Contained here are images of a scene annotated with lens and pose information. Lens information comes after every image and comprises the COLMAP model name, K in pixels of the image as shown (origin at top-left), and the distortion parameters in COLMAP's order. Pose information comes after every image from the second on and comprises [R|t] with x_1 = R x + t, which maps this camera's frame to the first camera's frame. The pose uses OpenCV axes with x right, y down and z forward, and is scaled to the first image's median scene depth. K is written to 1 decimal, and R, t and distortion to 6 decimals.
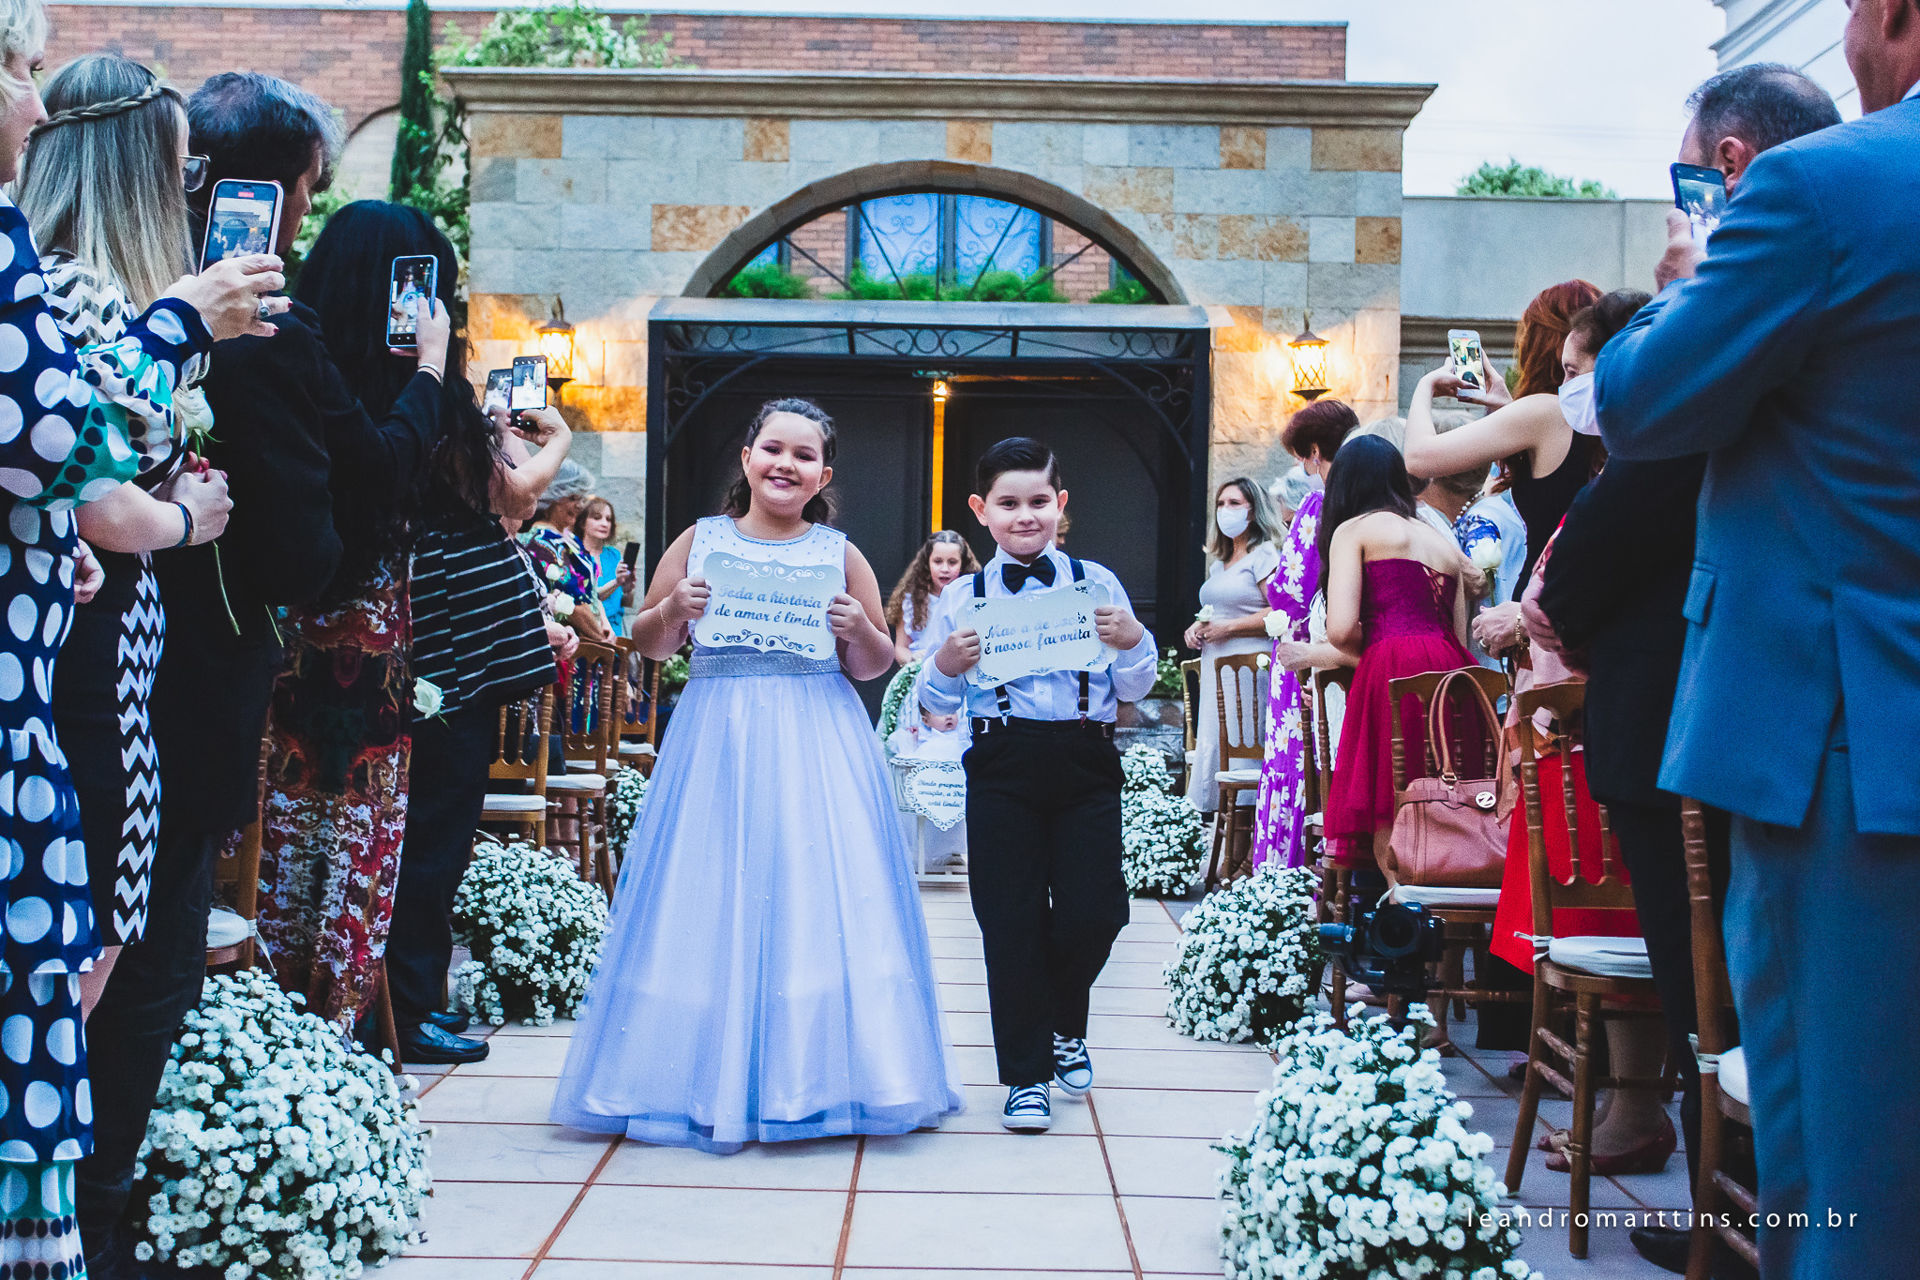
lens RADIAL K [[2173.6, 0, 926.2], [0, 2173.6, 663.0], [0, 0, 1]] dist [0.032026, 0.000000]
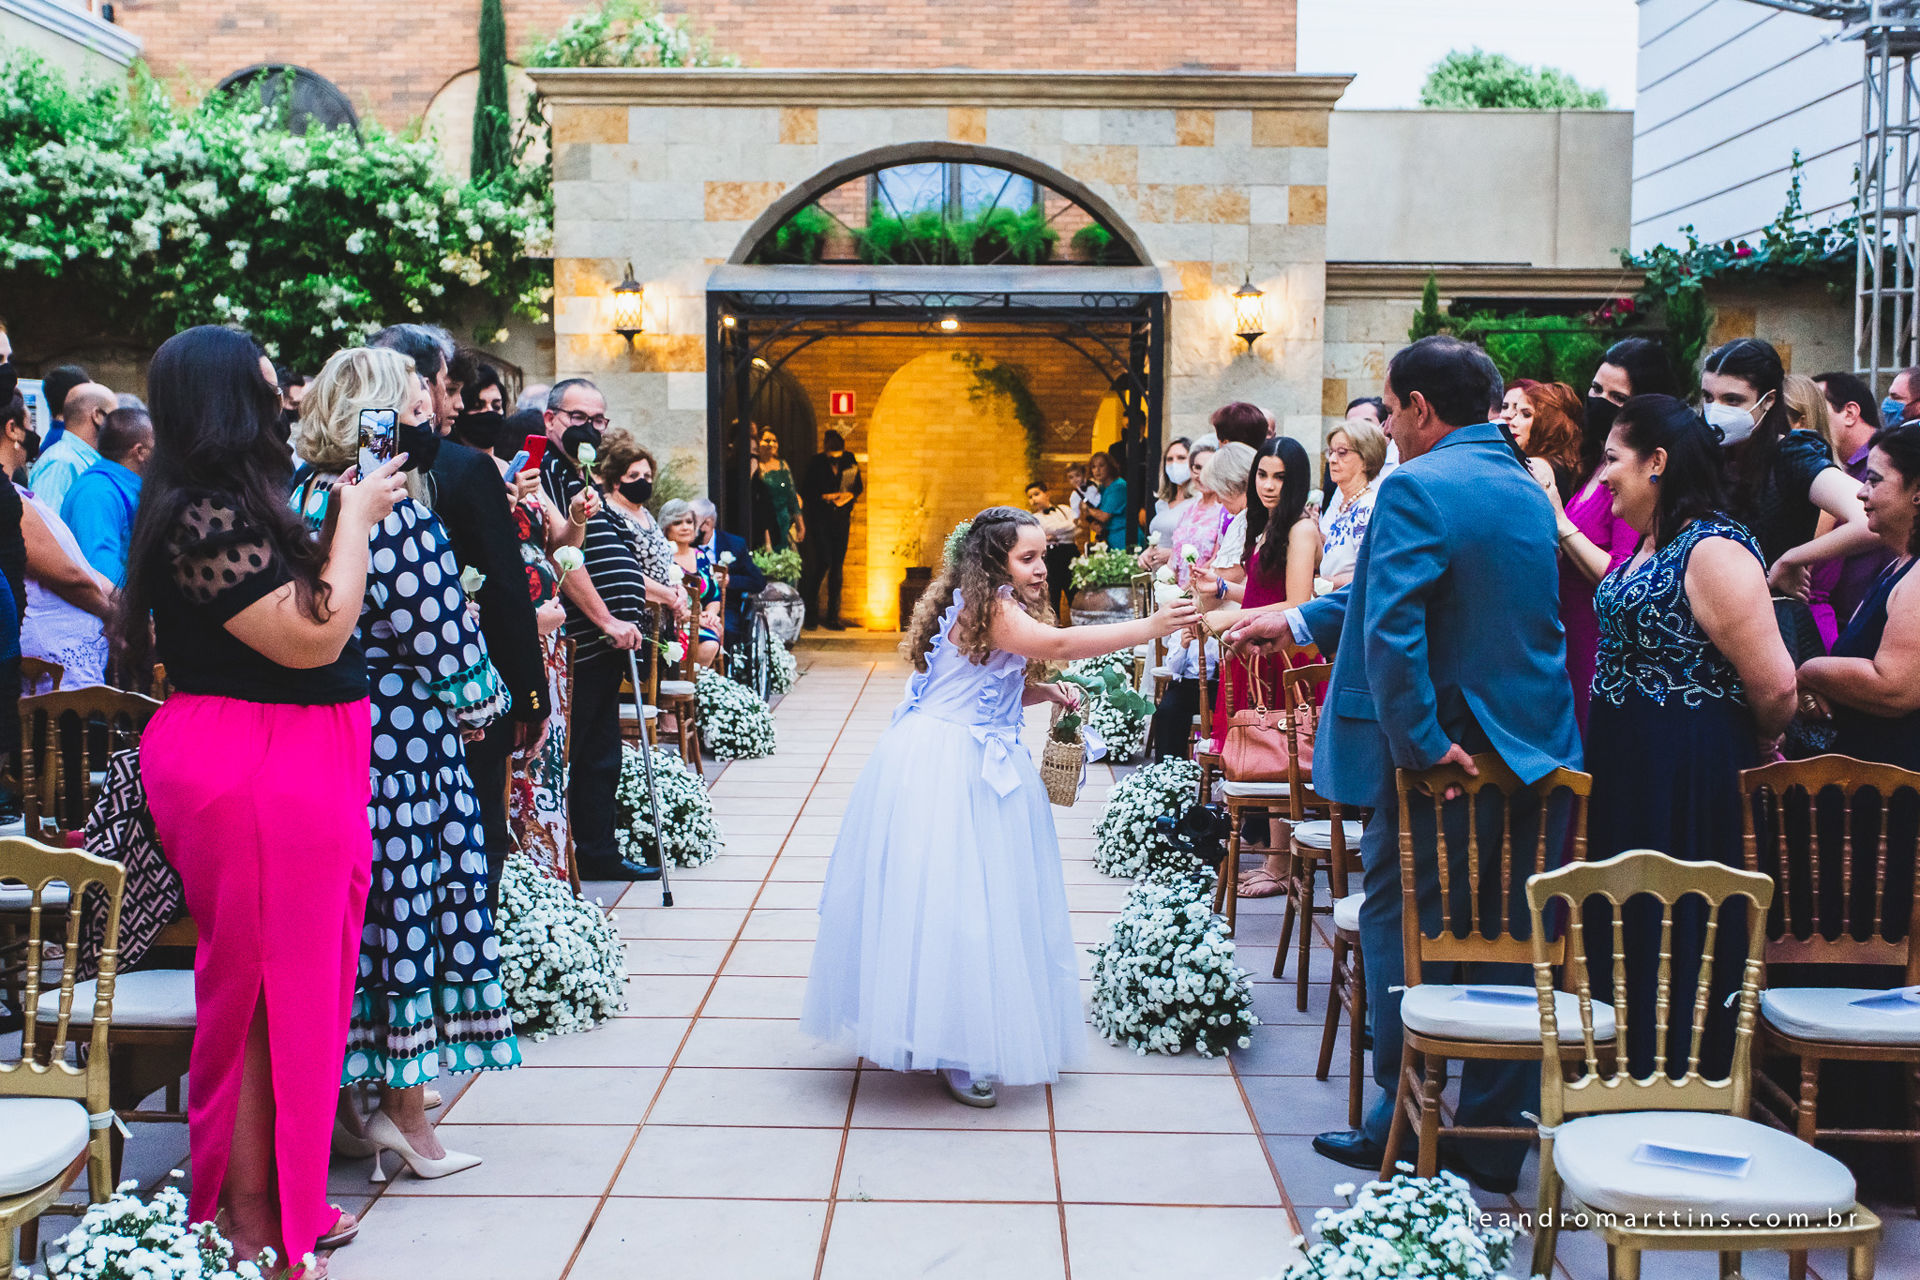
lens RADIAL K [[2173.6, 0, 945.9], [0, 2173.6, 641.9], [0, 0, 1]] dist [0.032026, 0.000000]
pose [[0.999947, -0.009696, -0.003472, 0.018927], [0.009940, 0.996822, 0.079032, -0.102197], [0.002695, -0.079063, 0.996866, -0.450034]]
